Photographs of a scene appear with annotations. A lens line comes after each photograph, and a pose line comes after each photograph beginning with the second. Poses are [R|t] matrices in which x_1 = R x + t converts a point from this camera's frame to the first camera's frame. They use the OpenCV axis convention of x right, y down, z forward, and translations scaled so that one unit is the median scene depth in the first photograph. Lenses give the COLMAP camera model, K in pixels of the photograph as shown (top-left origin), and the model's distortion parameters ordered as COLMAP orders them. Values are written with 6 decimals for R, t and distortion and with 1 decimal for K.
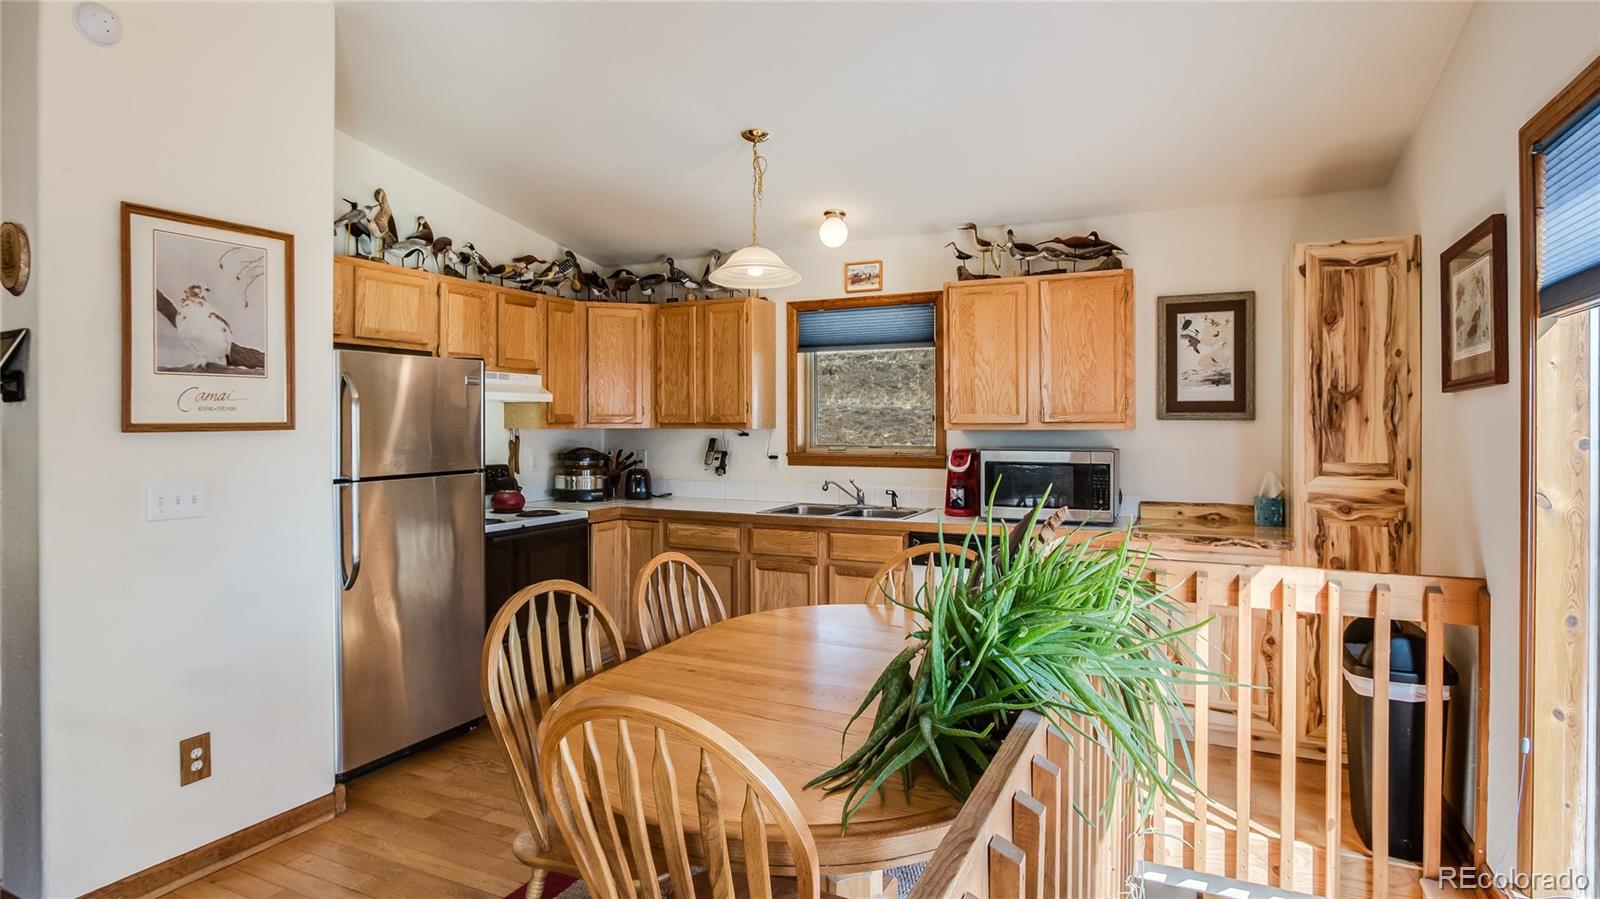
lens RADIAL K [[857.5, 0, 786.0], [0, 857.5, 424.7], [0, 0, 1]] dist [-0.009088, -0.000323]
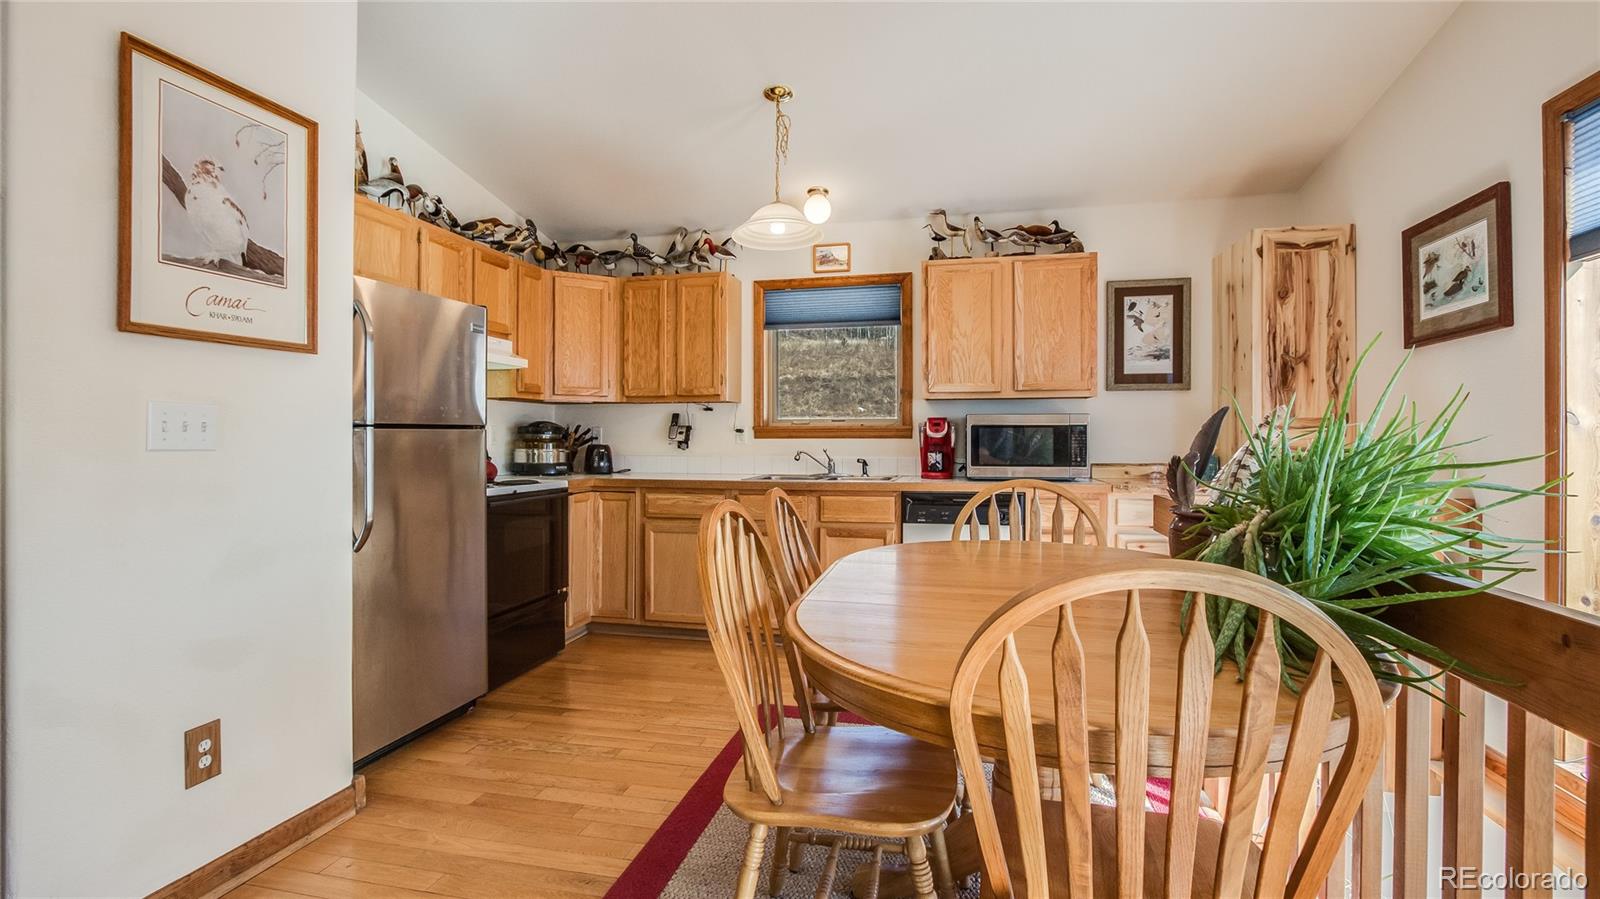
lens RADIAL K [[758.7, 0, 784.3], [0, 758.7, 436.8], [0, 0, 1]] dist [-0.011454, 0.000601]
pose [[0.975546, 0.003101, 0.219773, -0.199117], [-0.001655, 0.999976, -0.006764, 0.062681], [-0.219789, 0.006235, 0.975528, 0.120743]]
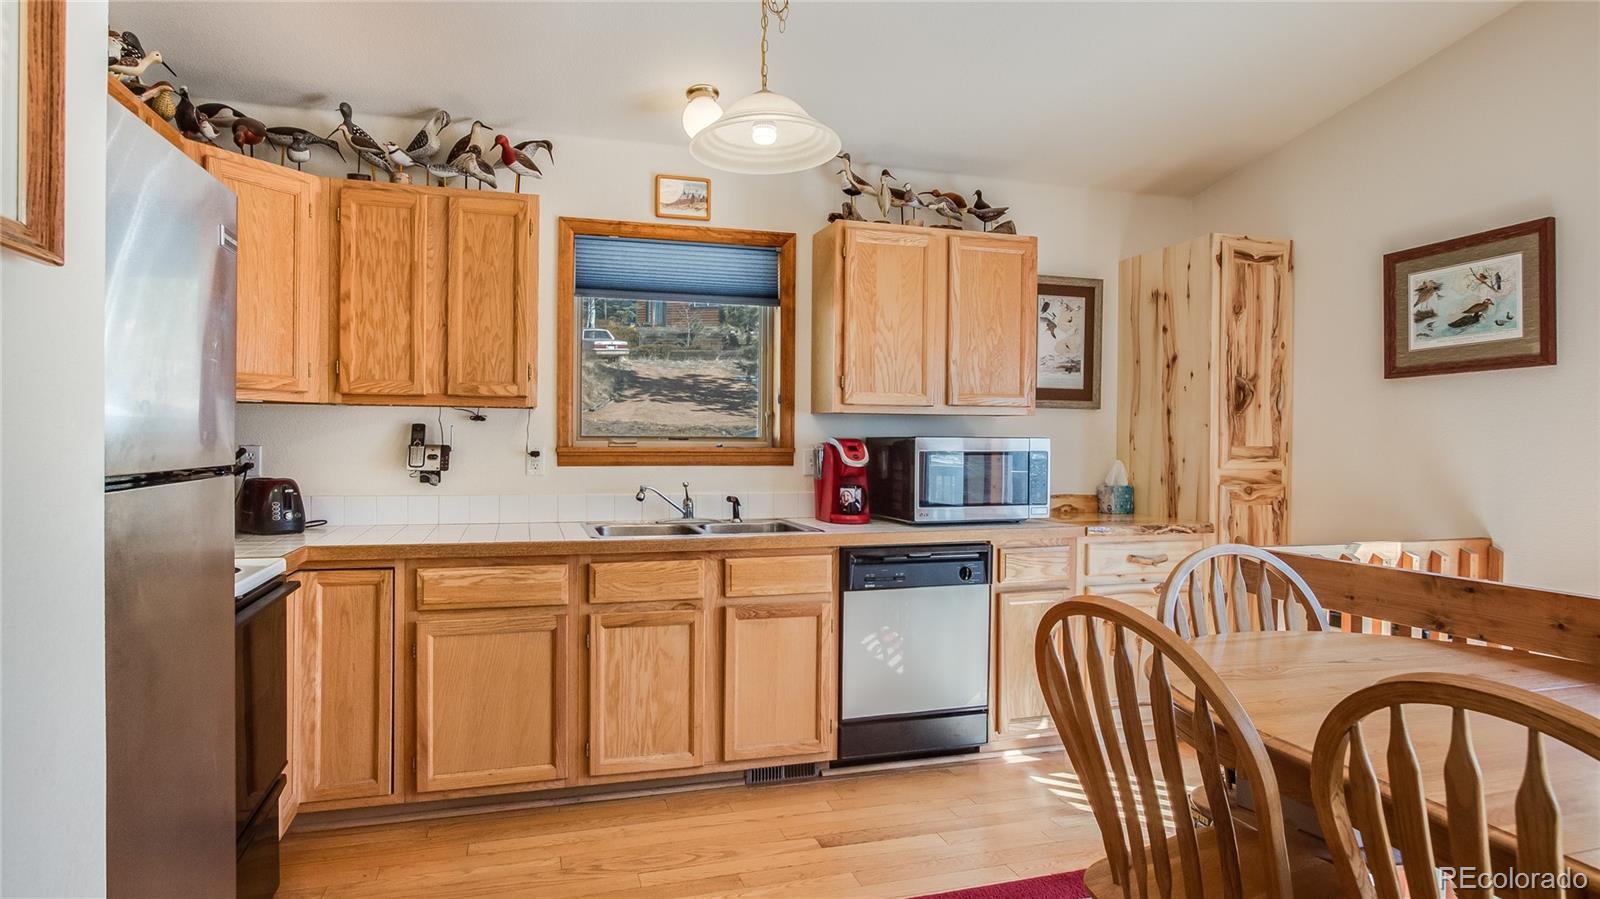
lens RADIAL K [[892.5, 0, 782.7], [0, 892.5, 447.8], [0, 0, 1]] dist [-0.006991, 0.000182]
pose [[0.728506, 0.001854, 0.685037, -0.413462], [-0.005780, 0.999977, 0.003441, 0.036680], [-0.685015, -0.006466, 0.728500, 0.470699]]
